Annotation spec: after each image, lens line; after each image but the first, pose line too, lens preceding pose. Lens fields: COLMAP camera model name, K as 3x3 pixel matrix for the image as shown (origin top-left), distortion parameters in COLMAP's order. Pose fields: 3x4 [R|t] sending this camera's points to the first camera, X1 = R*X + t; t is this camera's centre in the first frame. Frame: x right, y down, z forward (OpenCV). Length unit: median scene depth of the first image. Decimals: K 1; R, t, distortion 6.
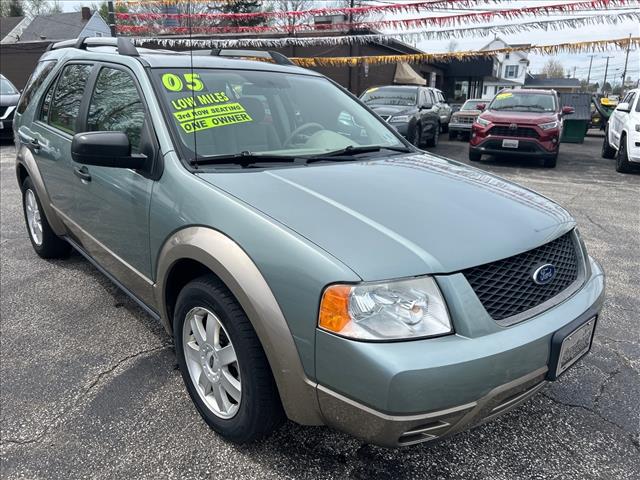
lens RADIAL K [[483.7, 0, 318.1], [0, 483.7, 239.3], [0, 0, 1]] dist [0.035902, -0.006089]
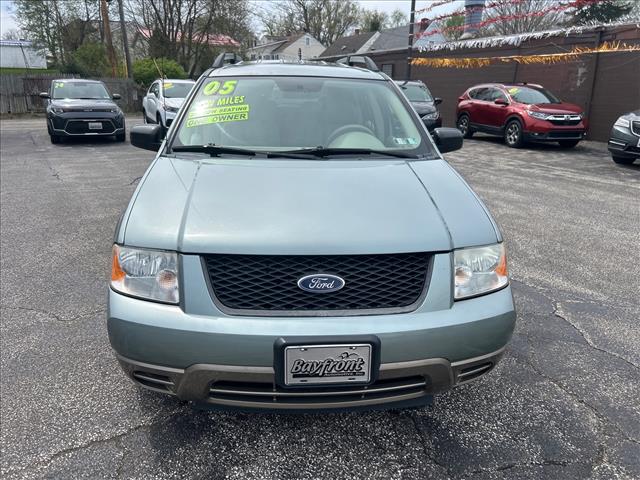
lens RADIAL K [[490.5, 0, 319.9], [0, 490.5, 220.0], [0, 0, 1]] dist [-0.000827, -0.001933]
pose [[0.811518, 0.150347, -0.564654, 0.973298], [-0.173387, 0.984768, 0.013018, -0.065024], [0.558011, 0.087340, 0.825225, 0.172456]]
